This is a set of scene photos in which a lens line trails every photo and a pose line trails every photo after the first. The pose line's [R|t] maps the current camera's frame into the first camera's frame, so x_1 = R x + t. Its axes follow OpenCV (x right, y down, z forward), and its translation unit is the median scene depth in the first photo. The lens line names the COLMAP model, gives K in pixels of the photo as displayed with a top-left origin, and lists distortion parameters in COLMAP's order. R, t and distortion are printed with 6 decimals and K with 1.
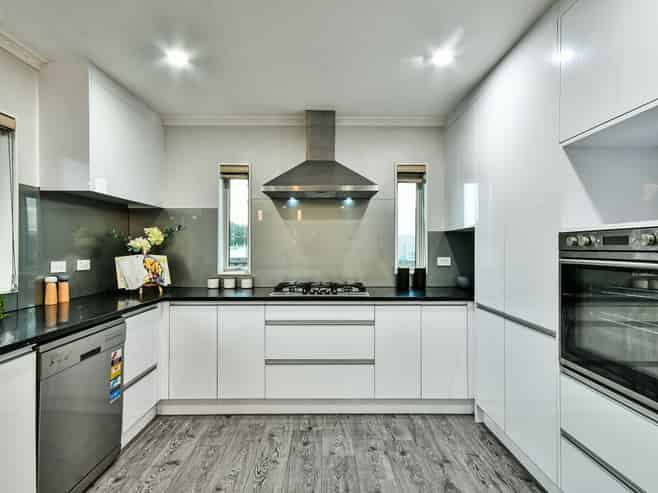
lens RADIAL K [[340.8, 0, 329.0], [0, 340.8, 246.5], [0, 0, 1]] dist [-0.001169, -0.000164]
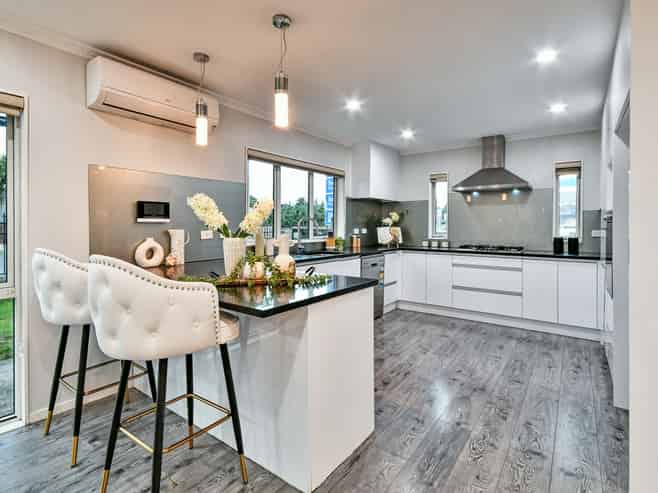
lens RADIAL K [[336.0, 0, 327.0], [0, 336.0, 227.3], [0, 0, 1]] dist [-0.000121, -0.000165]
pose [[0.801622, 0.008374, -0.597772, 0.297091], [-0.003228, 0.999948, 0.009679, 0.010754], [0.597822, -0.005829, 0.801608, -0.709616]]
